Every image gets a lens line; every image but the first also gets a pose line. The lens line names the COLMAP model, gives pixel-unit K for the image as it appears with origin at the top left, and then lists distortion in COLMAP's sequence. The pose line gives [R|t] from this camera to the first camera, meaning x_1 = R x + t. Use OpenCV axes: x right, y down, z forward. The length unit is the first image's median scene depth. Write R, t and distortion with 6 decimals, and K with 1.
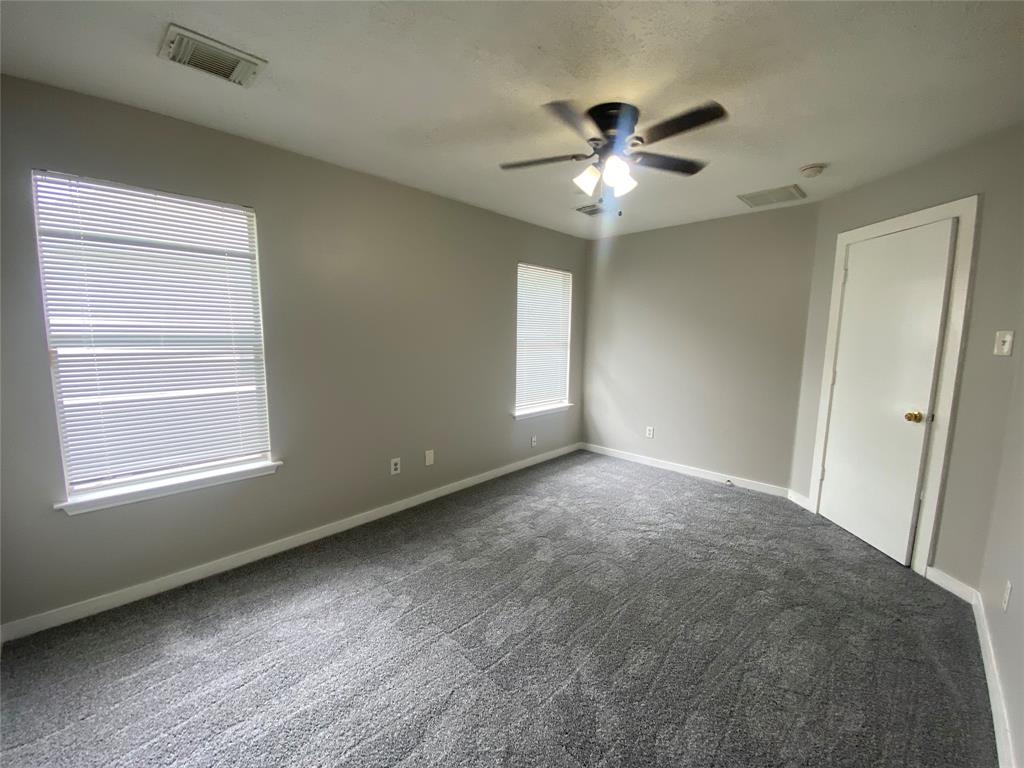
lens RADIAL K [[410.8, 0, 516.3], [0, 410.8, 387.2], [0, 0, 1]] dist [0.001275, -0.017871]
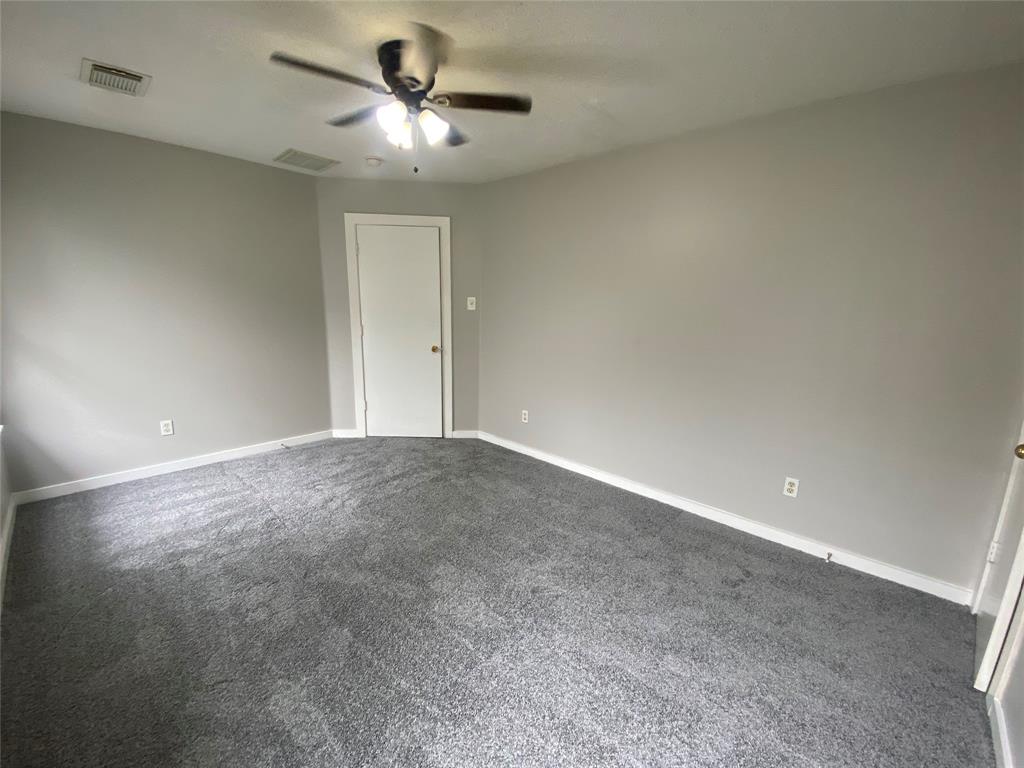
lens RADIAL K [[410.8, 0, 516.3], [0, 410.8, 387.2], [0, 0, 1]] dist [0.001275, -0.017871]
pose [[-0.034570, -0.204333, 0.978291, -0.548744], [0.096350, 0.973635, 0.206765, -0.070123], [-0.994747, 0.101406, -0.013971, 0.555842]]
